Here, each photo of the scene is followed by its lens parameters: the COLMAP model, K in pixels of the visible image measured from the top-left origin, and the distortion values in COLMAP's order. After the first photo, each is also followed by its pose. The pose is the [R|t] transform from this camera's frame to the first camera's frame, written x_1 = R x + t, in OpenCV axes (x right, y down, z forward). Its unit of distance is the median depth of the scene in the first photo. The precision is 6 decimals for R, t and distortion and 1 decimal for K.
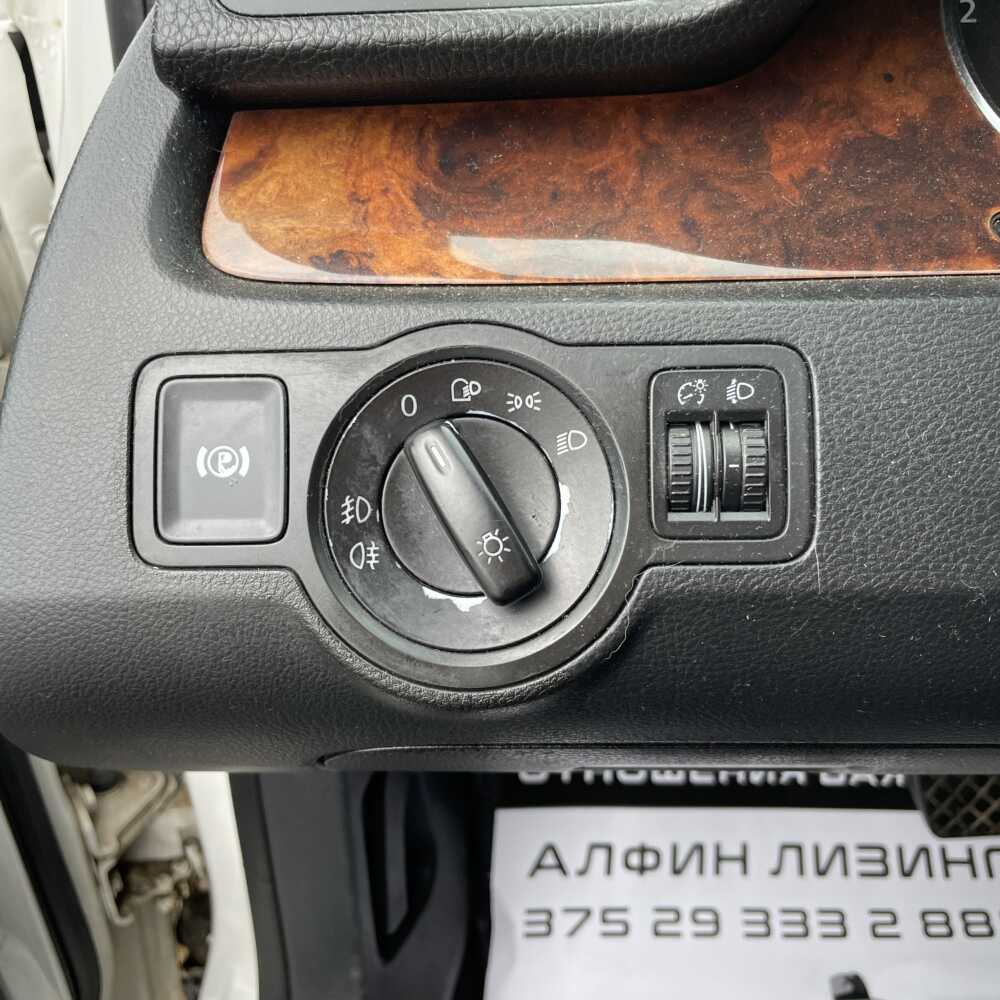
lens RADIAL K [[1018.4, 0, 500.7], [0, 1018.4, 494.5], [0, 0, 1]] dist [0.109926, -0.179065]
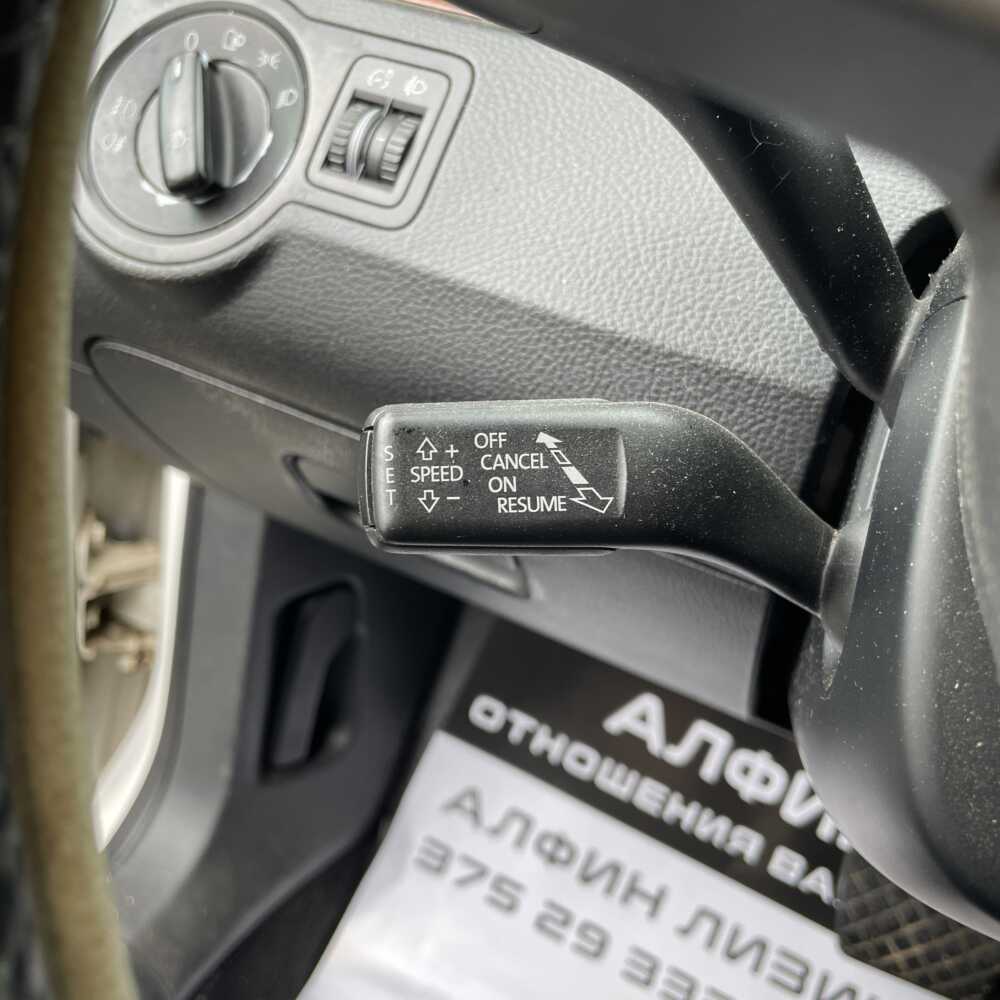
lens RADIAL K [[1018.4, 0, 500.7], [0, 1018.4, 494.5], [0, 0, 1]] dist [0.109926, -0.179065]
pose [[0.893952, 0.355360, -0.273074, 0.243978], [-0.380196, 0.923939, -0.042284, 0.103048], [0.237278, 0.141621, 0.961063, -0.010218]]
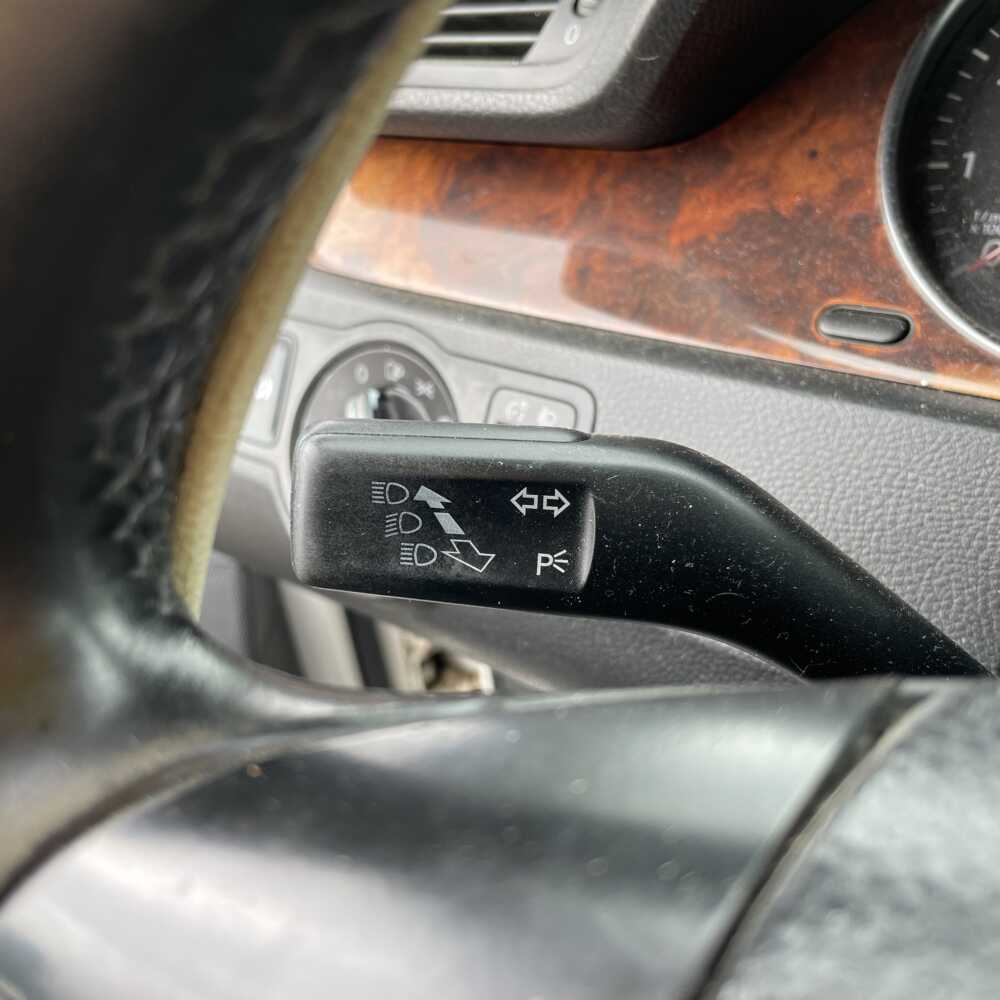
lens RADIAL K [[1040.8, 0, 500.0], [0, 1040.8, 500.0], [0, 0, 1]] dist [0.095135, -0.212084]
pose [[0.816803, 0.259281, -0.515370, 0.262967], [-0.196773, 0.964957, 0.173604, -0.064741], [0.542322, -0.040390, 0.839199, -0.029486]]
